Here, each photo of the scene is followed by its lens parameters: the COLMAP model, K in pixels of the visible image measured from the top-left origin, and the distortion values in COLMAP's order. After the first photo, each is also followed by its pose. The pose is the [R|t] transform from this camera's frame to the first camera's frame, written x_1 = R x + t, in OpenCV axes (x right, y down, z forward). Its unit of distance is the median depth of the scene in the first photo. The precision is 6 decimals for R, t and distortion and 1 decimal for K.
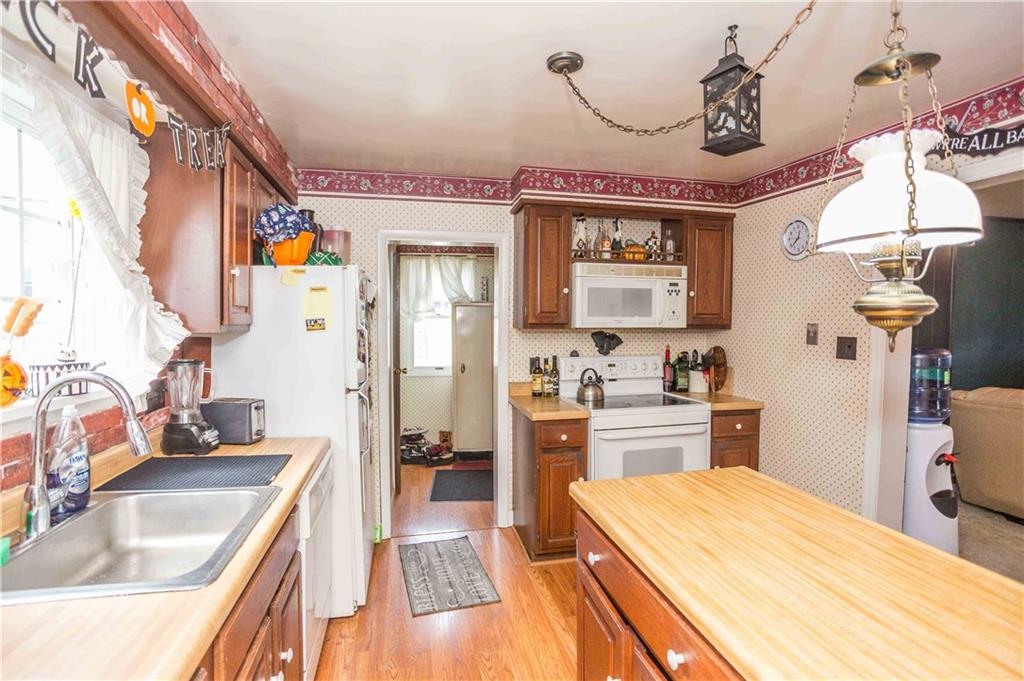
lens RADIAL K [[501.8, 0, 512.0], [0, 501.8, 340.5], [0, 0, 1]] dist [-0.080431, 0.035054]
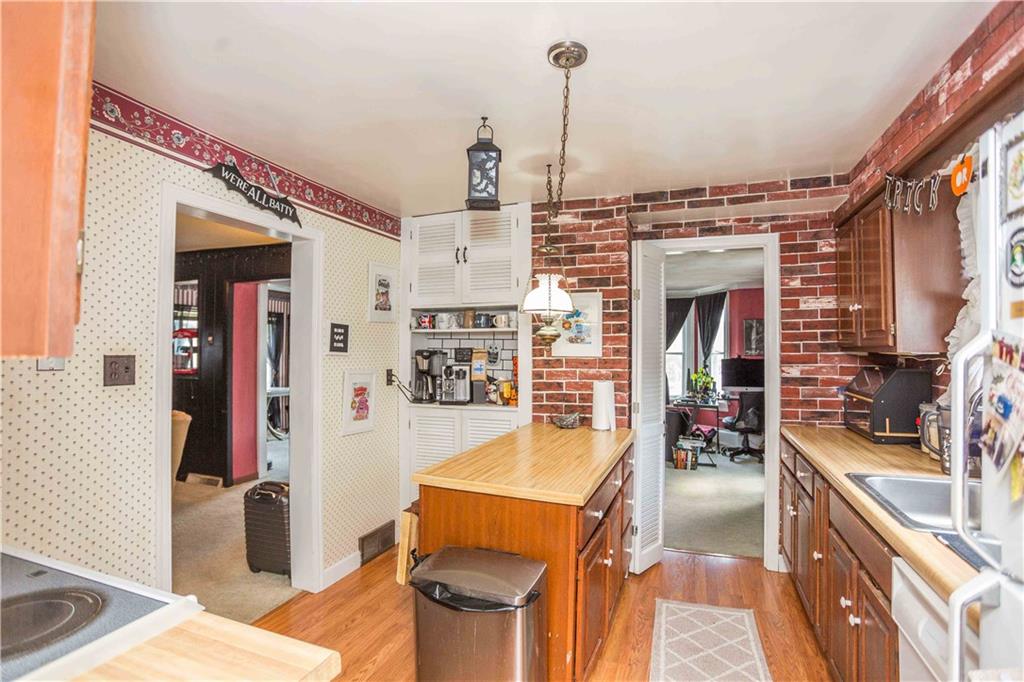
lens RADIAL K [[496.2, 0, 512.0], [0, 496.2, 341.0], [0, 0, 1]] dist [-0.061176, 0.000195]
pose [[-0.840410, -0.000548, 0.541950, -0.230541], [0.014126, 0.999638, 0.022916, -0.041904], [-0.541767, 0.026914, -0.840098, 1.441760]]
